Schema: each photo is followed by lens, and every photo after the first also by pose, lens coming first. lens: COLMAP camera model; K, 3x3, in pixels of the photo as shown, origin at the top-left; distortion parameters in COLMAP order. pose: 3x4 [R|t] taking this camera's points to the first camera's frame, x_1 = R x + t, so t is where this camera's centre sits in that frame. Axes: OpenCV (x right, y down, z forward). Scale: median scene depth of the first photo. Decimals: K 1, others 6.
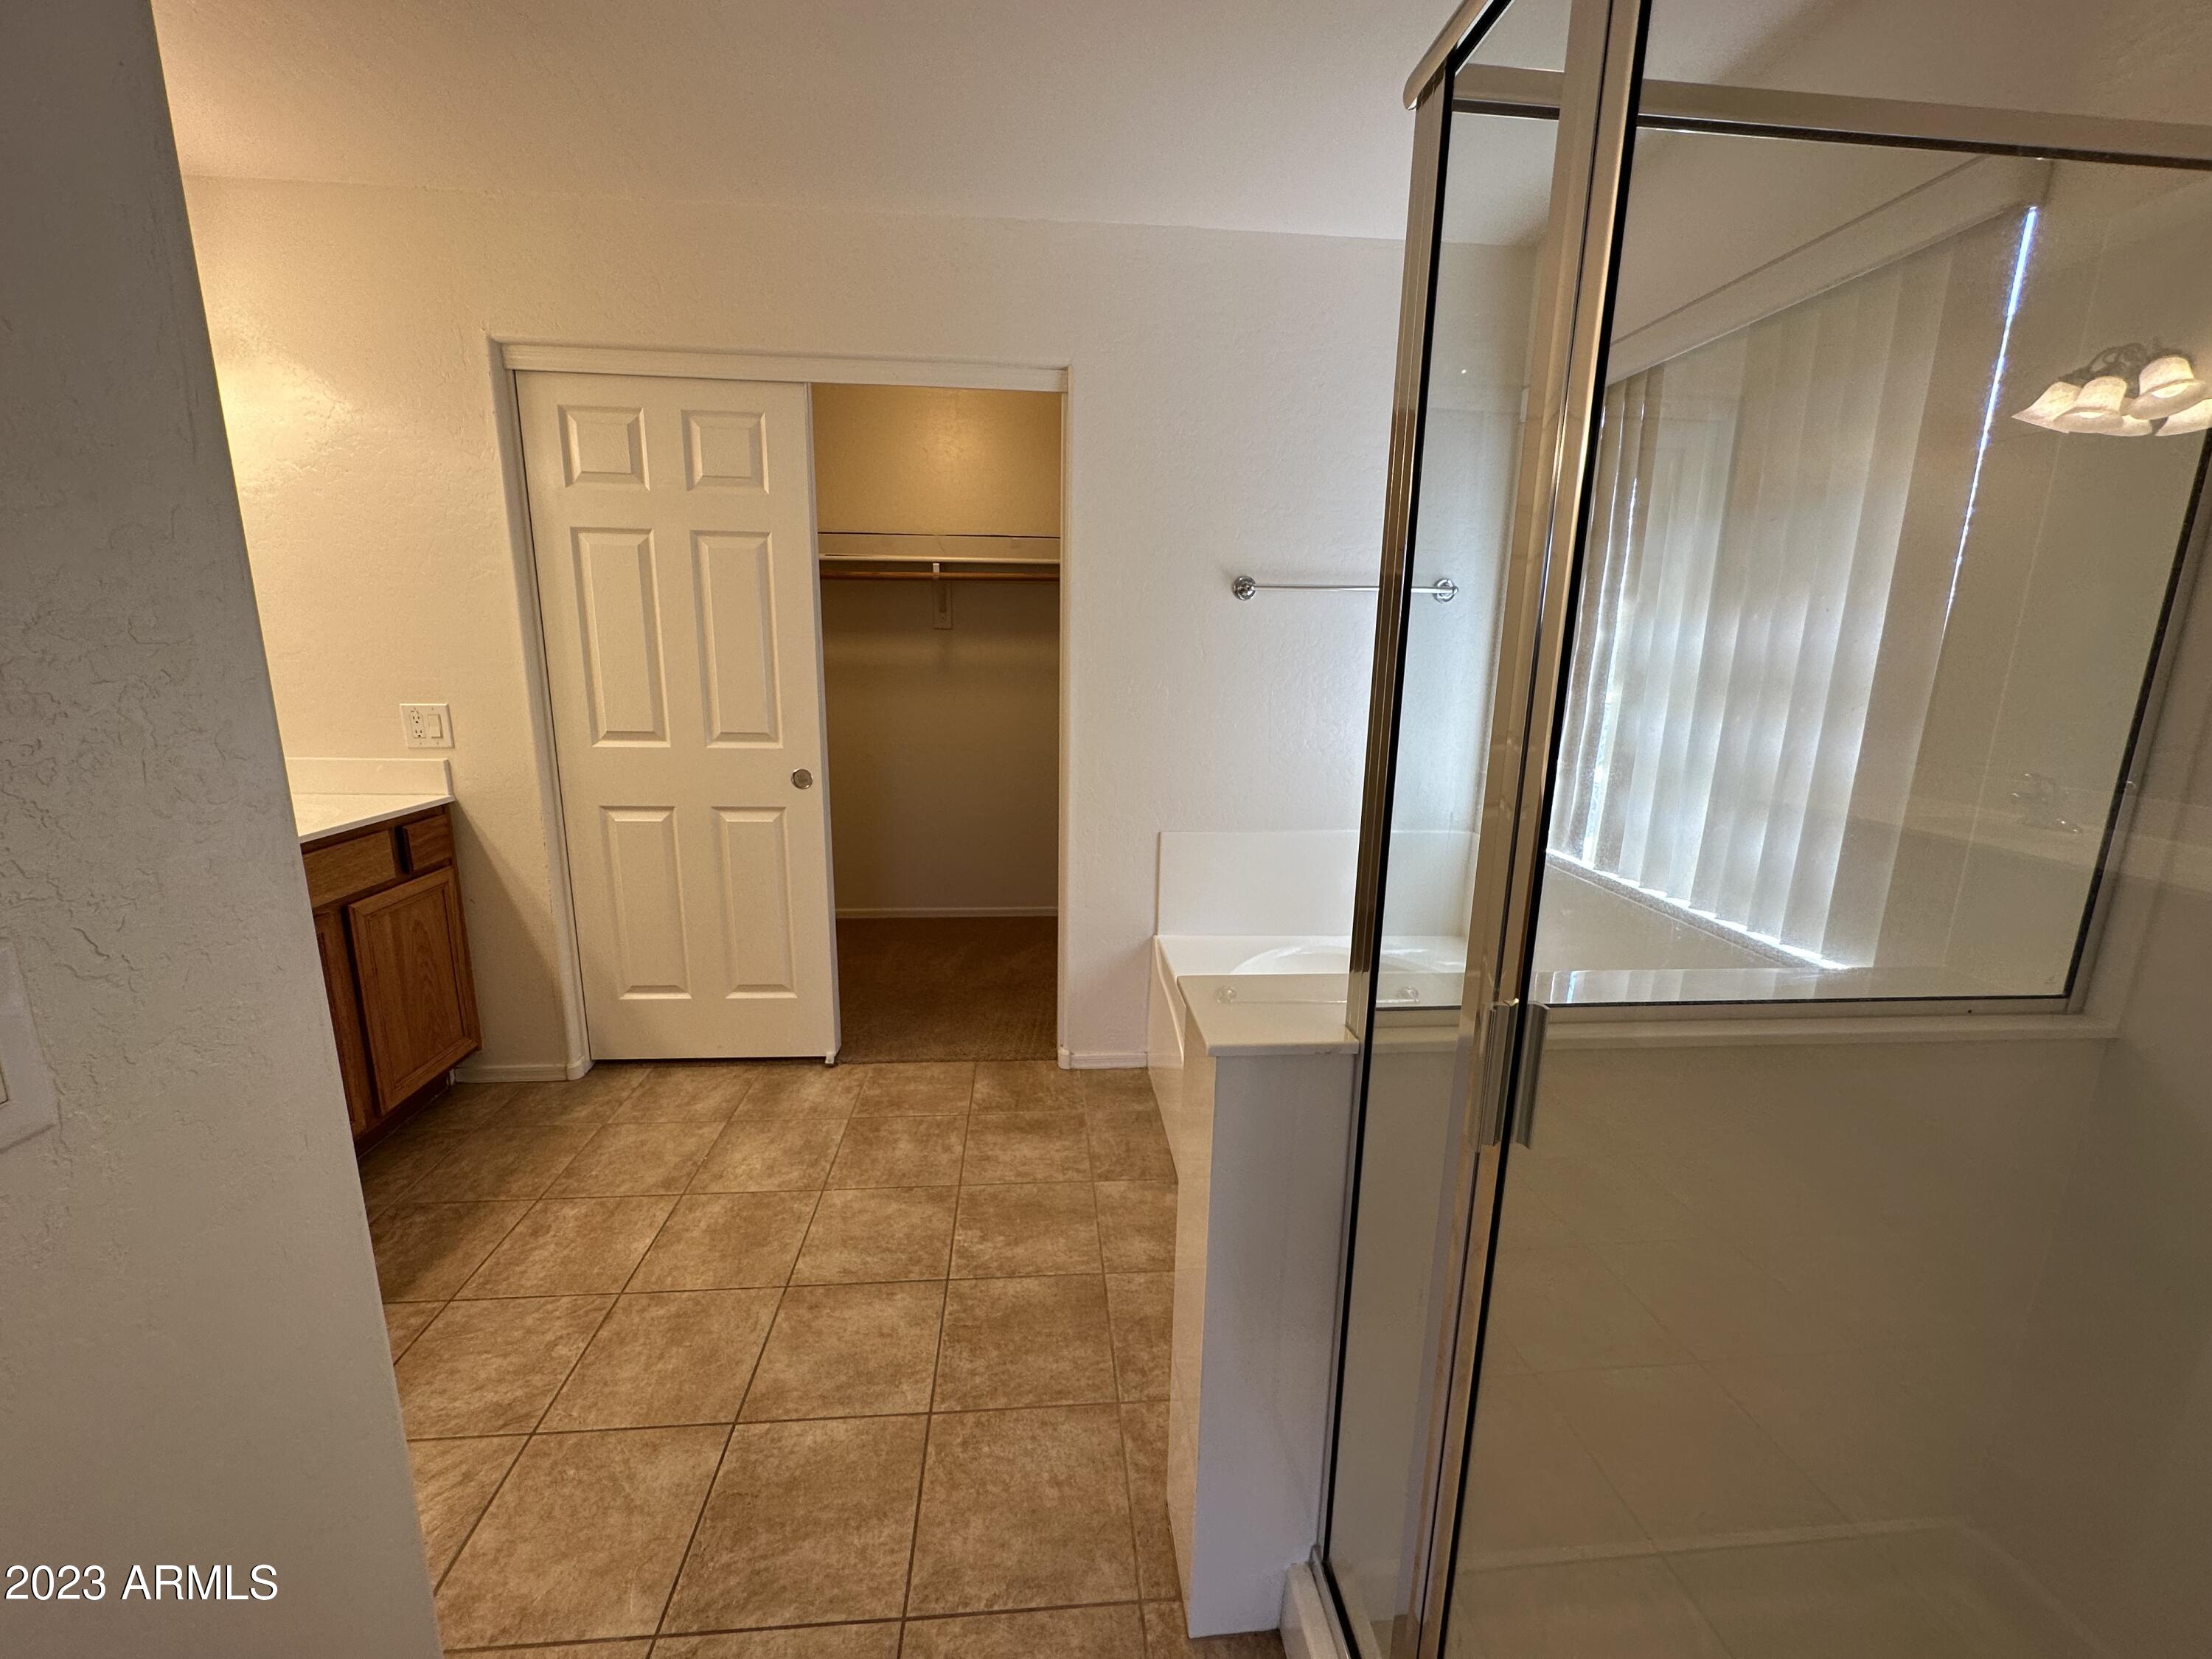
lens RADIAL K [[877.1, 0, 1110.8], [0, 877.1, 830.4], [0, 0, 1]] dist [-0.001891, -0.000481]
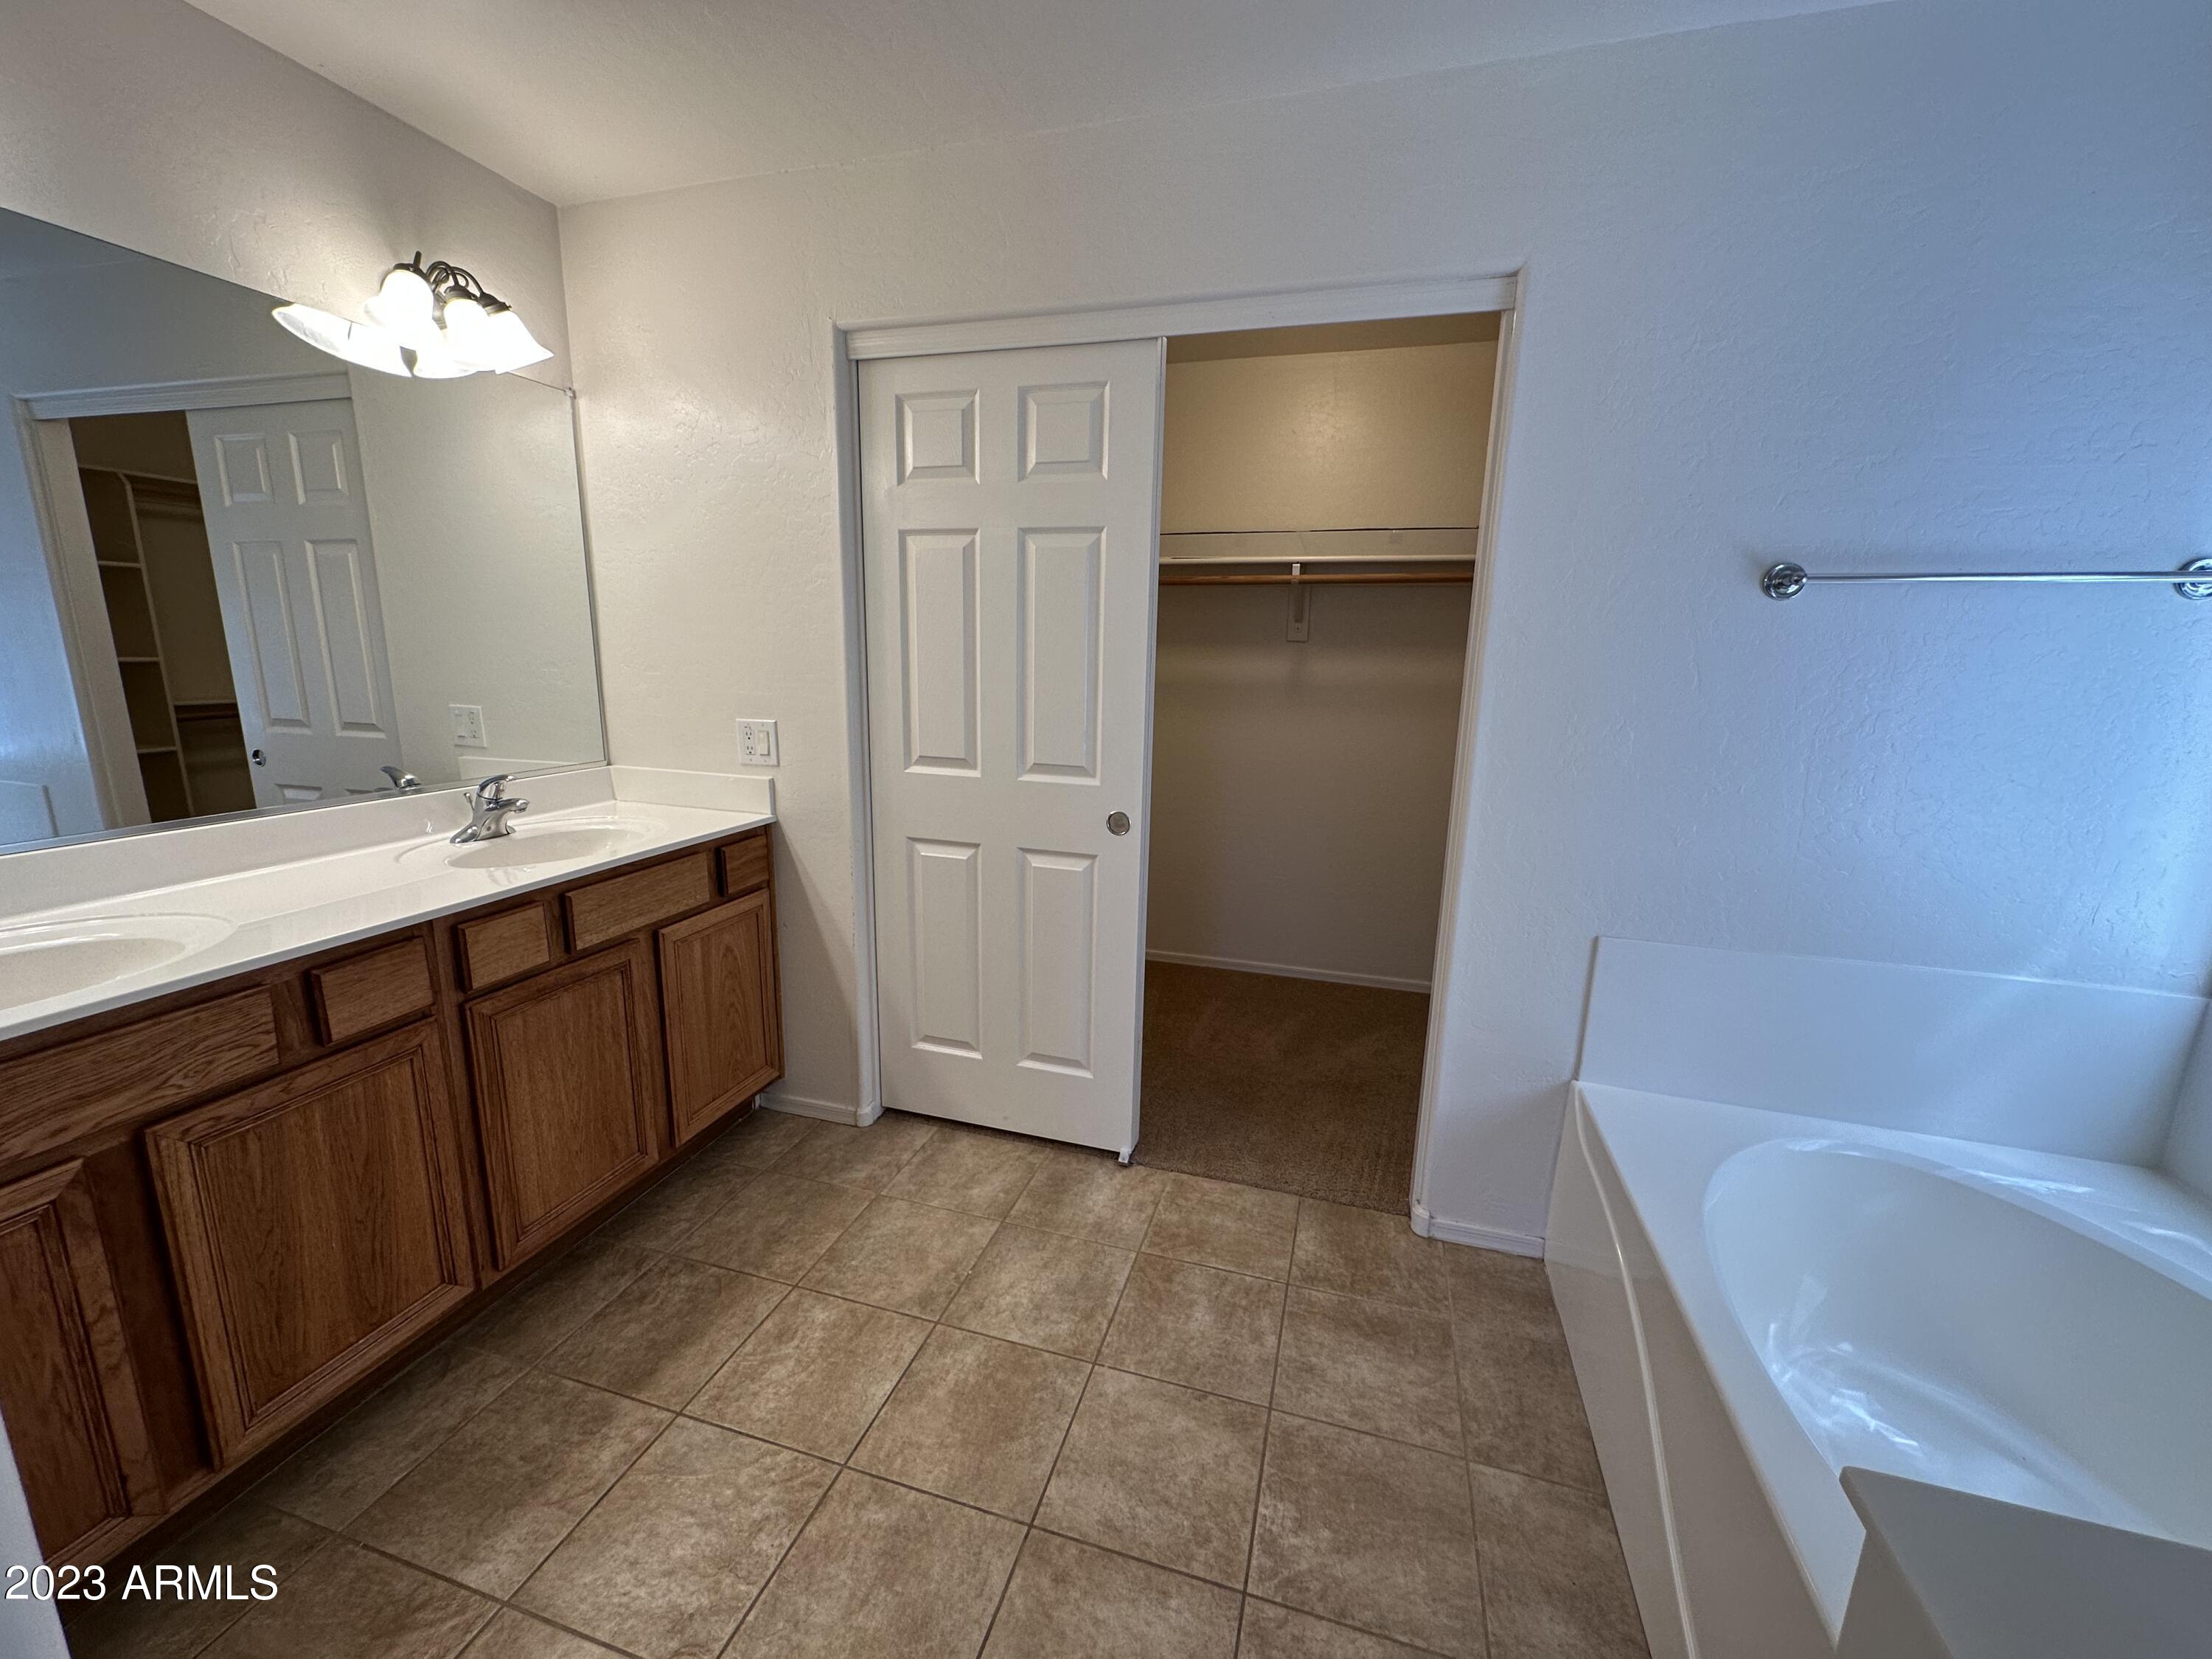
lens RADIAL K [[877.1, 0, 1113.7], [0, 877.1, 822.2], [0, 0, 1]] dist [-0.001891, -0.000481]
pose [[0.930955, 0.074934, -0.357363, -0.068282], [-0.082260, 0.996597, -0.005320, -0.061568], [0.355748, 0.034350, 0.933950, 0.253593]]
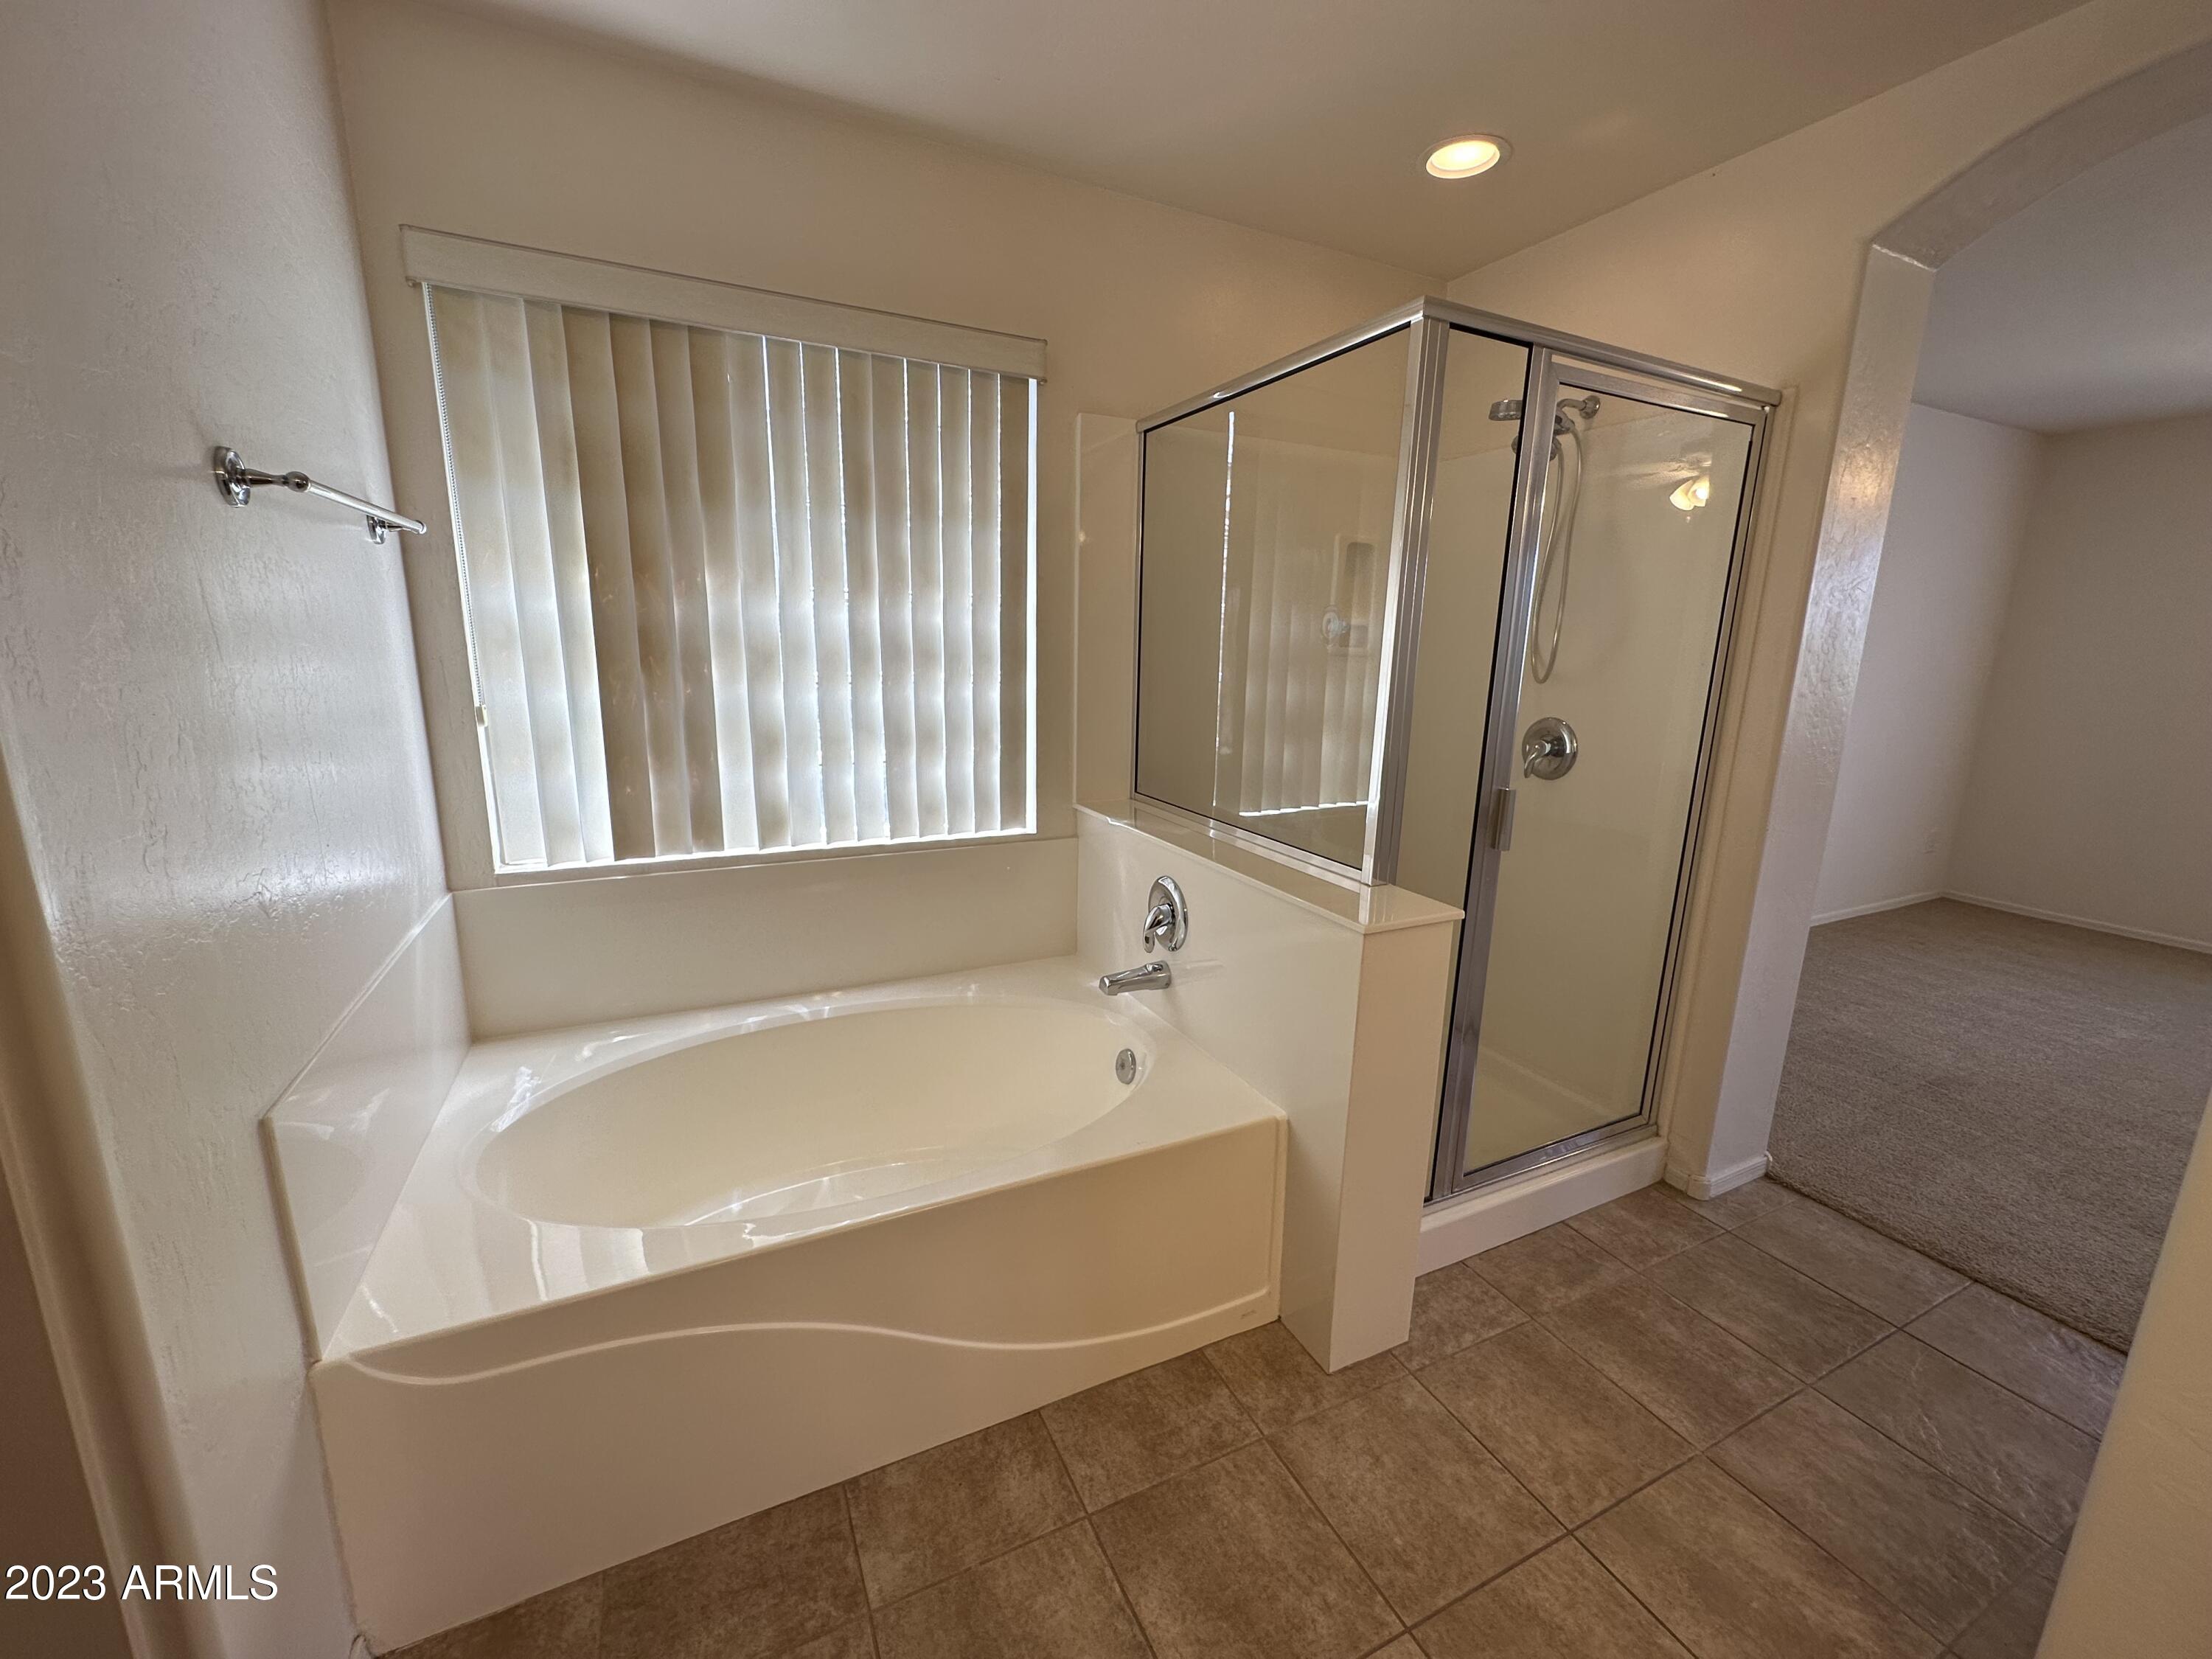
lens RADIAL K [[877.1, 0, 1113.7], [0, 877.1, 838.1], [0, 0, 1]] dist [-0.001891, -0.000481]
pose [[-0.355256, -0.230492, 0.905906, -0.449931], [0.169727, 0.937109, 0.304991, -0.189383], [-0.919231, 0.262107, -0.293793, 0.881443]]
